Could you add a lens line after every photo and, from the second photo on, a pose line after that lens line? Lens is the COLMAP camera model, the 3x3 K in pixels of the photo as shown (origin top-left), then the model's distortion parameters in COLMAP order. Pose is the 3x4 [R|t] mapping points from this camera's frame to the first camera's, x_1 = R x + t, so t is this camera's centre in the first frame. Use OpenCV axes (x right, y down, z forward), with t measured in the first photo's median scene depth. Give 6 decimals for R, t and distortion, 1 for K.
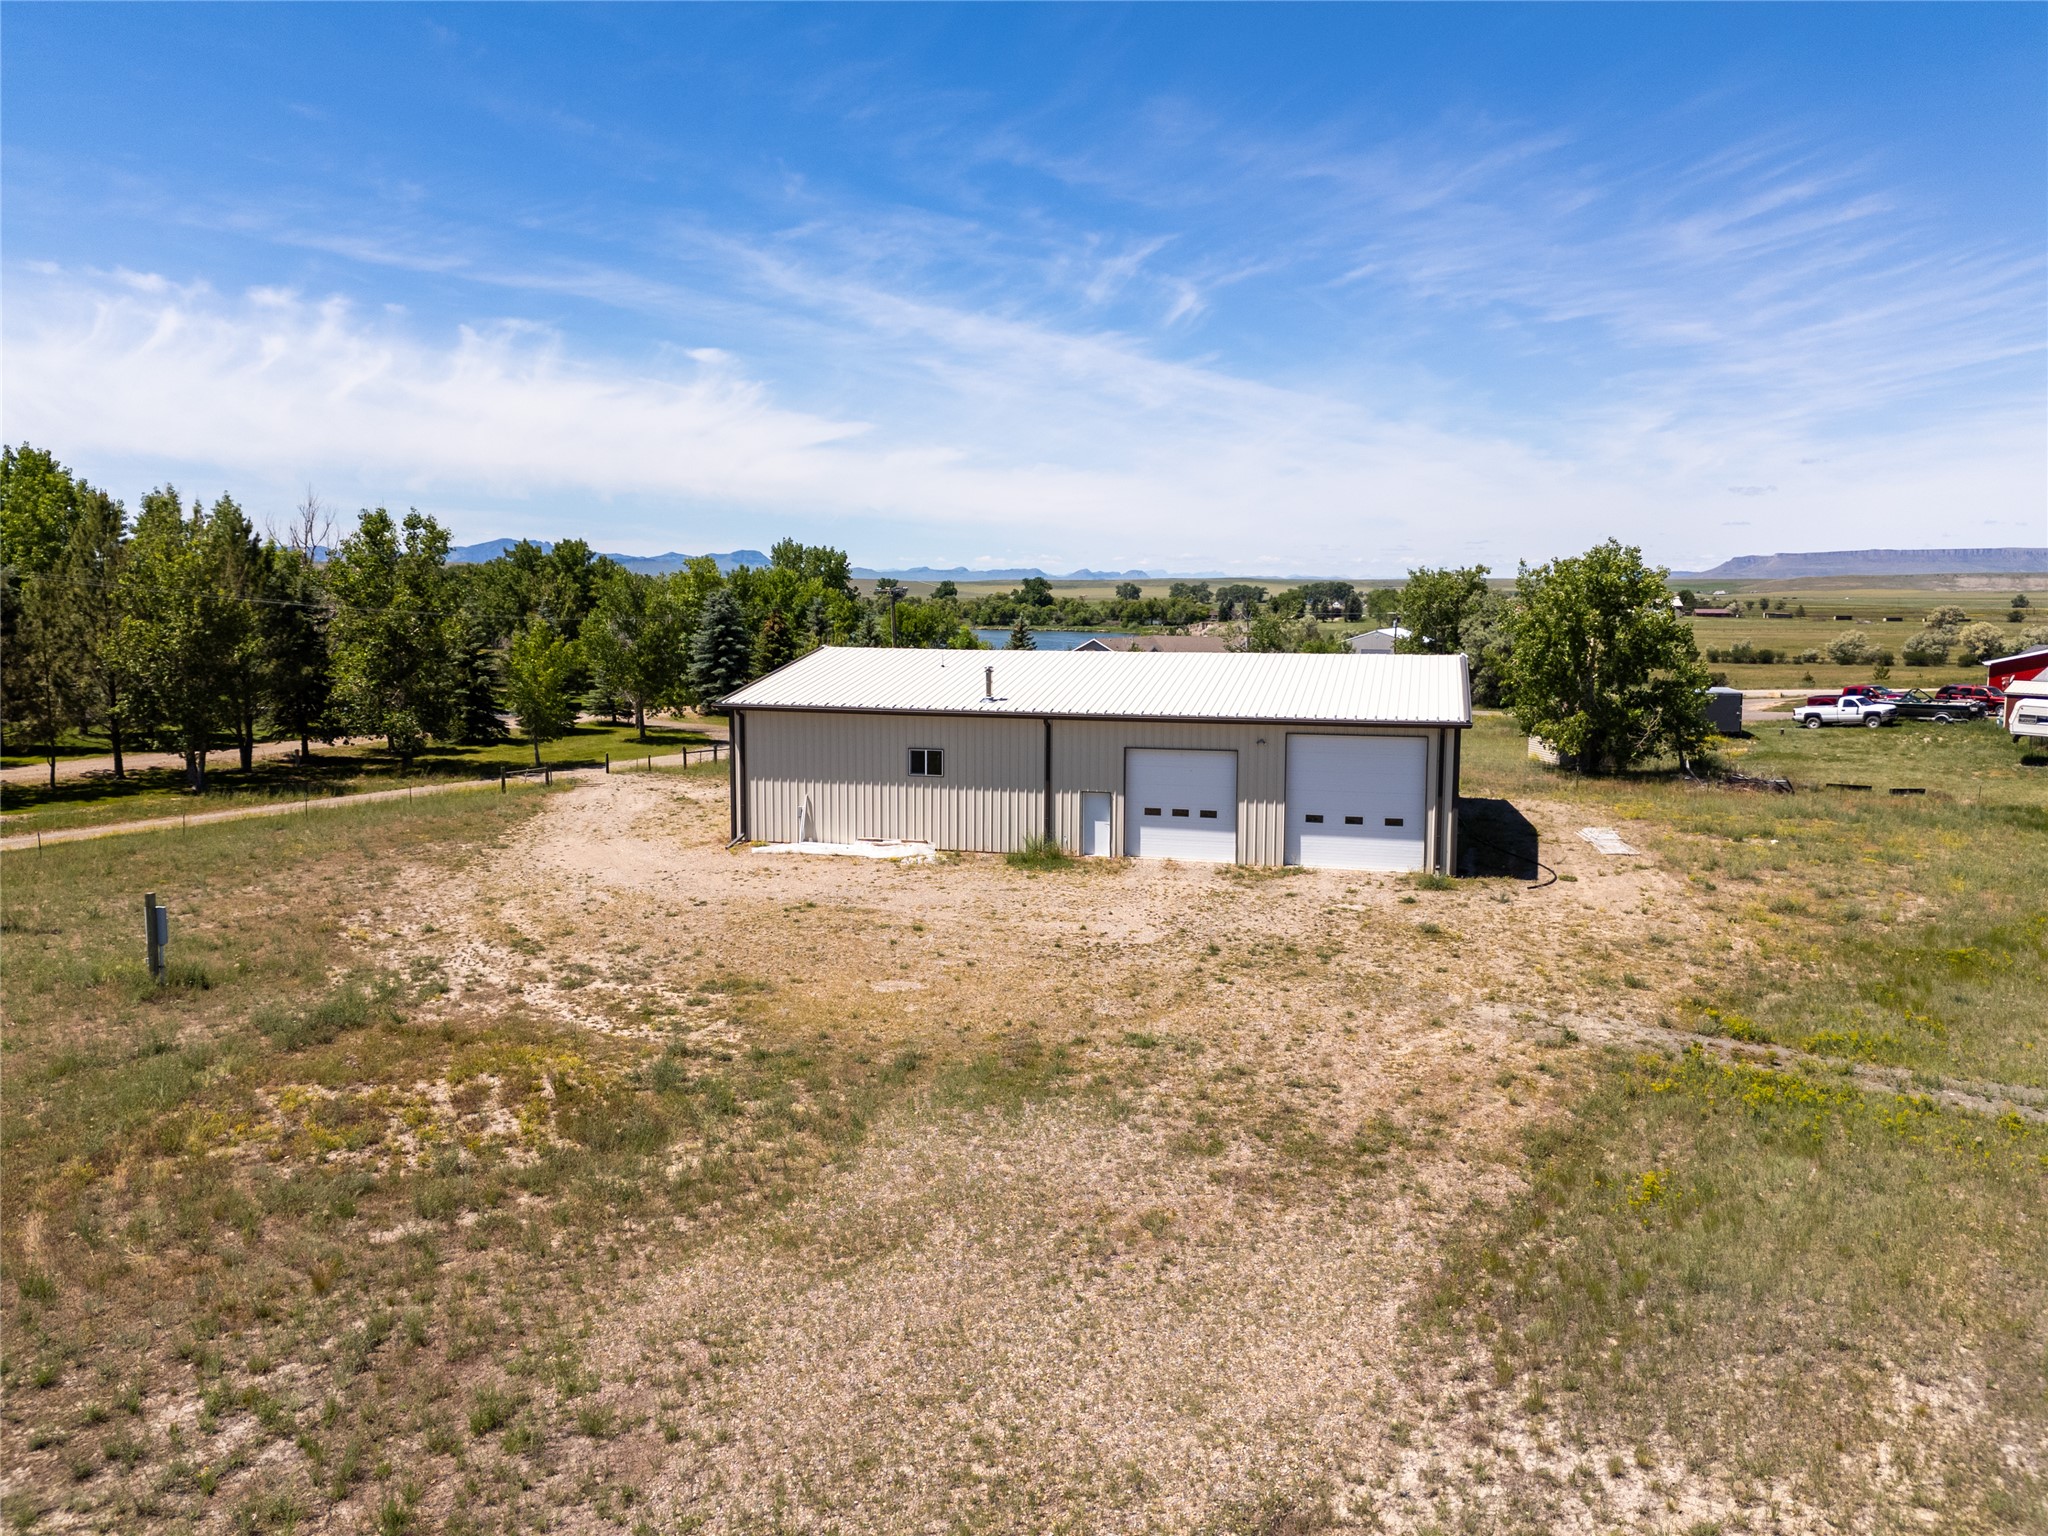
lens RADIAL K [[1510.8, 0, 1007.0], [0, 1510.8, 828.8], [0, 0, 1]] dist [0.075938, -0.076385]
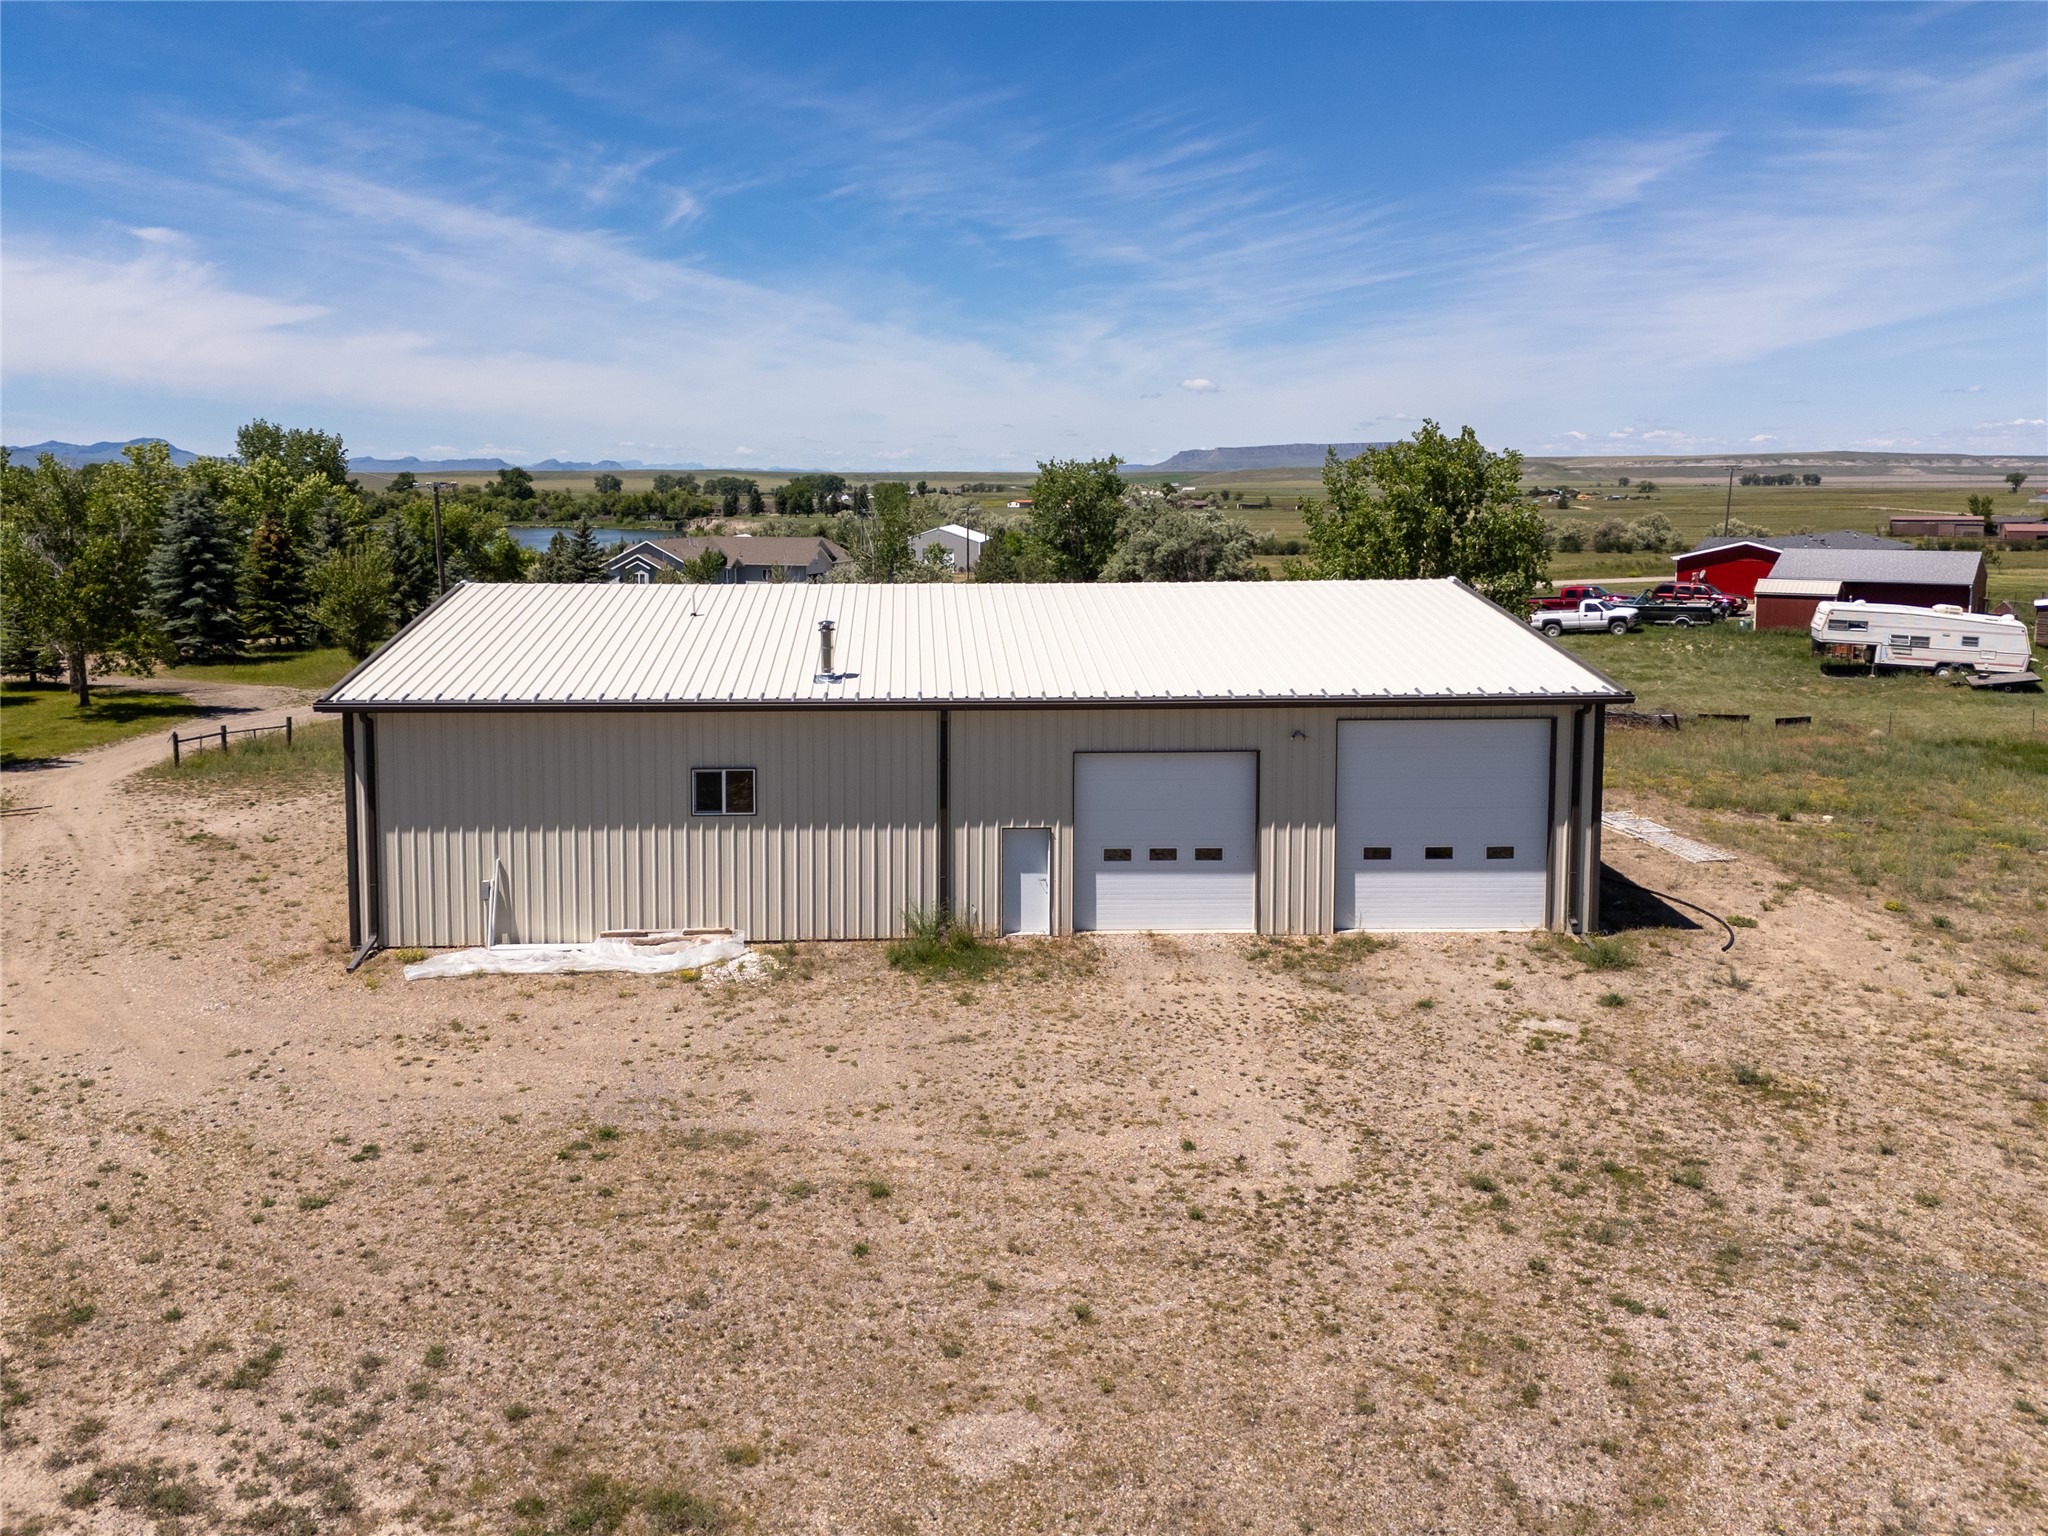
lens RADIAL K [[1576.0, 0, 930.2], [0, 1576.0, 705.1], [0, 0, 1]] dist [0.053528, -0.052672]
pose [[0.959958, -0.046455, 0.276264, -0.147927], [0.050760, 0.998675, -0.008447, -0.070751], [-0.275505, 0.022132, 0.961045, 0.423739]]
